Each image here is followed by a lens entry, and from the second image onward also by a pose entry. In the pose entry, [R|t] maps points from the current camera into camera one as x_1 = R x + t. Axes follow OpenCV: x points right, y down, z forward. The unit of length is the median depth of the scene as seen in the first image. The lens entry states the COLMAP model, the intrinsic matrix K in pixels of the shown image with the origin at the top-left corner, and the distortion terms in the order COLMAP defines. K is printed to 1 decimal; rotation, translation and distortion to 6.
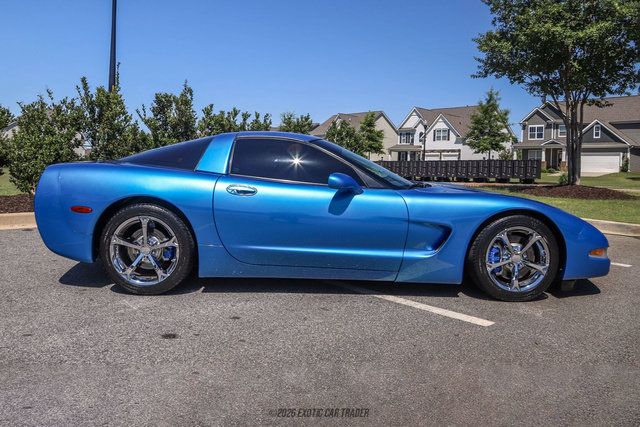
lens RADIAL K [[537.9, 0, 299.8], [0, 537.9, 180.8], [0, 0, 1]] dist [-0.072879, 0.019271]
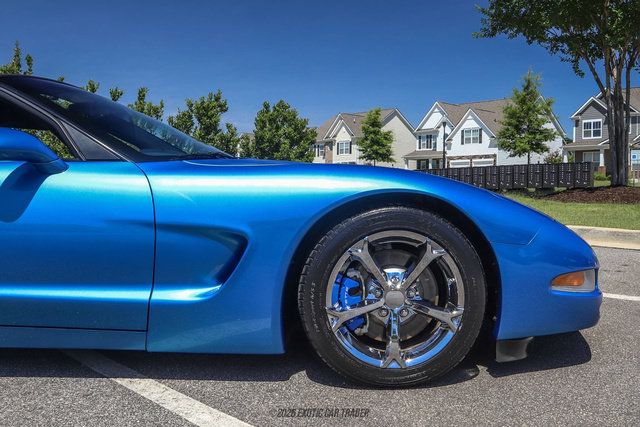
lens RADIAL K [[671.4, 0, 316.0], [0, 671.4, 229.7], [0, 0, 1]] dist [-0.098642, 0.000000]
pose [[0.999486, -0.031450, 0.006194, 0.147763], [0.031196, 0.998807, 0.037581, 0.026517], [-0.007368, -0.037369, 0.999274, 0.178194]]
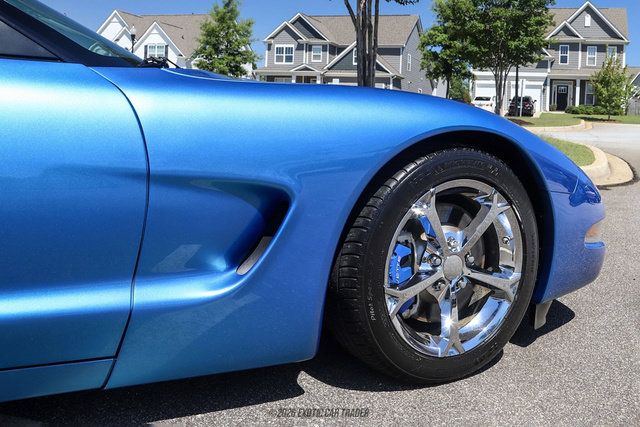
lens RADIAL K [[701.5, 0, 404.7], [0, 701.5, 186.0], [0, 0, 1]] dist [-0.056103, 0.000000]
pose [[0.823705, -0.050900, 0.564730, 0.047360], [-0.001352, 0.995784, 0.091723, 0.020213], [-0.567017, -0.076316, 0.820163, 0.273916]]
